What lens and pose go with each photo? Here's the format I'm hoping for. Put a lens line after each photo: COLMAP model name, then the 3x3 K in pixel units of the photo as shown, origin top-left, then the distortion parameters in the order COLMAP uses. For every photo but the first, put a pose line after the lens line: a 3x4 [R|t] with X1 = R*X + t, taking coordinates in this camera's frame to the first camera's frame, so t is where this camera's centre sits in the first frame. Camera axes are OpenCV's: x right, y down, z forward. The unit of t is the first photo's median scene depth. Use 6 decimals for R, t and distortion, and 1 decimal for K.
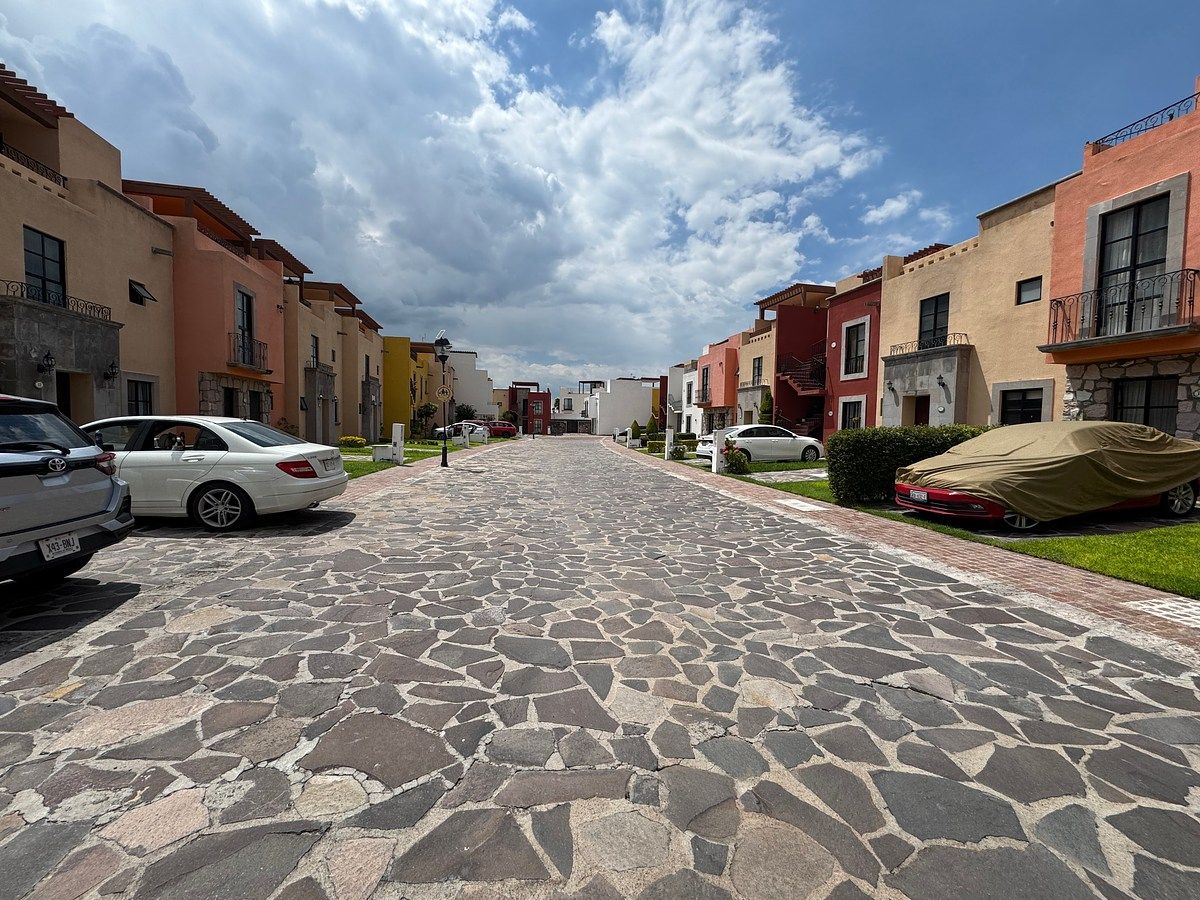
lens RADIAL K [[475.1, 0, 602.3], [0, 475.1, 447.6], [0, 0, 1]] dist [-0.000917, 0.000409]
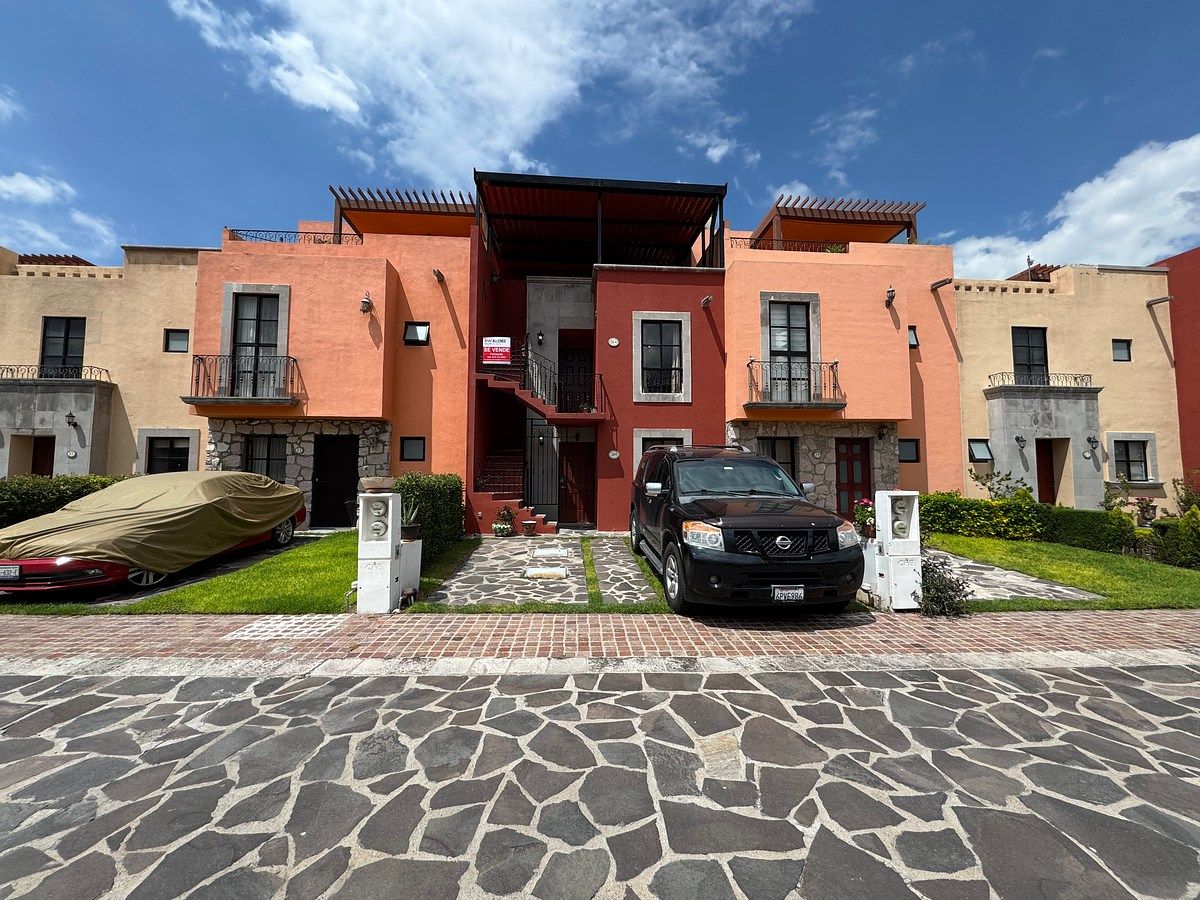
lens RADIAL K [[475.1, 0, 601.0], [0, 475.1, 447.4], [0, 0, 1]] dist [-0.000917, 0.000409]
pose [[0.143468, 0.046545, 0.988560, 0.047335], [0.046735, 0.997460, -0.053747, -0.008512], [-0.988551, 0.053911, 0.140928, -0.031879]]
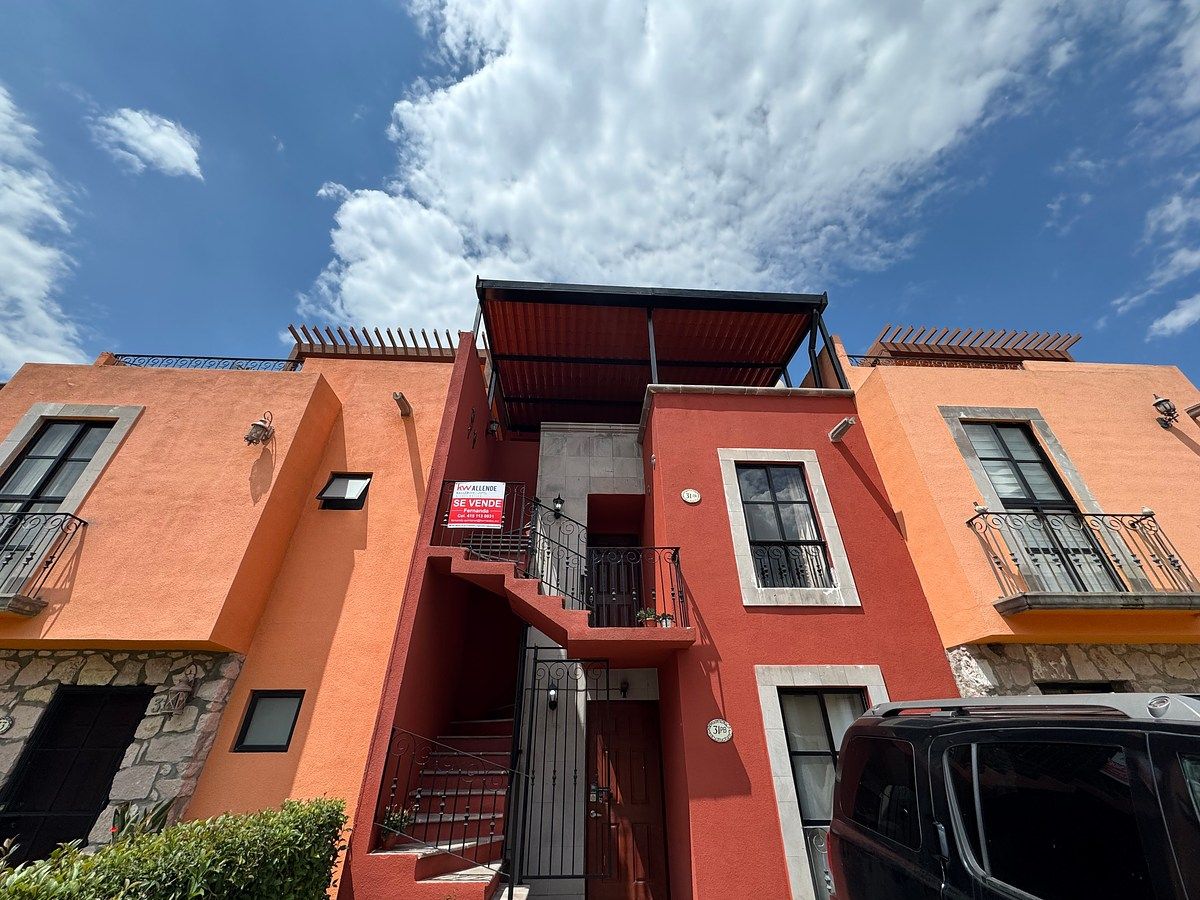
lens RADIAL K [[475.1, 0, 602.8], [0, 475.1, 450.5], [0, 0, 1]] dist [-0.000917, 0.000409]
pose [[0.163331, 0.519635, 0.838631, 0.642040], [0.053944, 0.844071, -0.533512, -0.042728], [-0.985095, 0.132378, 0.109832, 0.140254]]
